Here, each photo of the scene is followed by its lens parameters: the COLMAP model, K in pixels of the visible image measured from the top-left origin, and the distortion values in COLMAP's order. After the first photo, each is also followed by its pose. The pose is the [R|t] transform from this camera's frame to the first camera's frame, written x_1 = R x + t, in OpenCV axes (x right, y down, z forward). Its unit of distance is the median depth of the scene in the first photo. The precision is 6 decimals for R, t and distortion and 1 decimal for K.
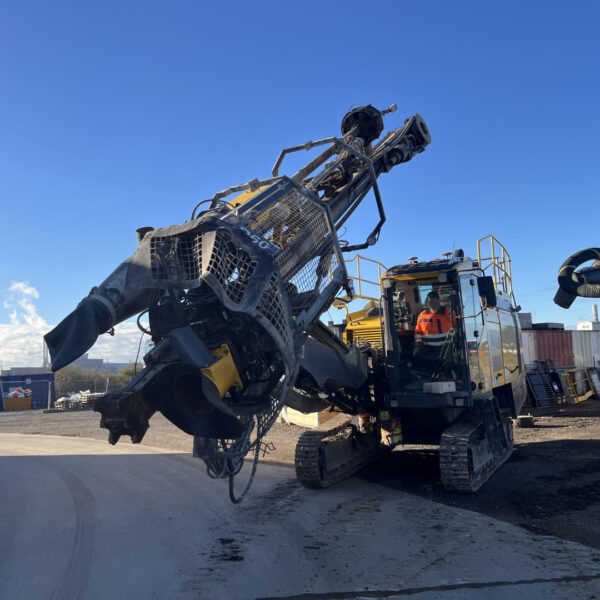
lens RADIAL K [[613.8, 0, 300.0], [0, 613.8, 300.0], [0, 0, 1]] dist [0.011284, 0.004007]
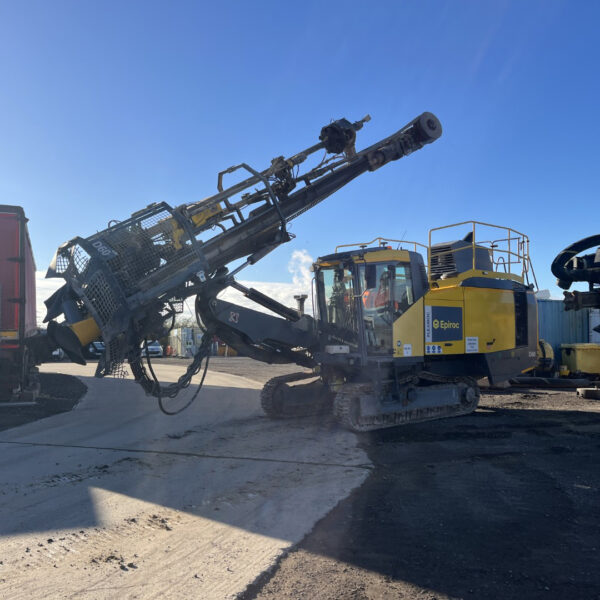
lens RADIAL K [[613.8, 0, 300.0], [0, 613.8, 300.0], [0, 0, 1]] dist [0.011284, 0.004007]
pose [[0.897569, 0.032535, -0.439671, 0.718147], [-0.008190, 0.998332, 0.057155, -0.033521], [0.440797, -0.047699, 0.896339, -0.179793]]
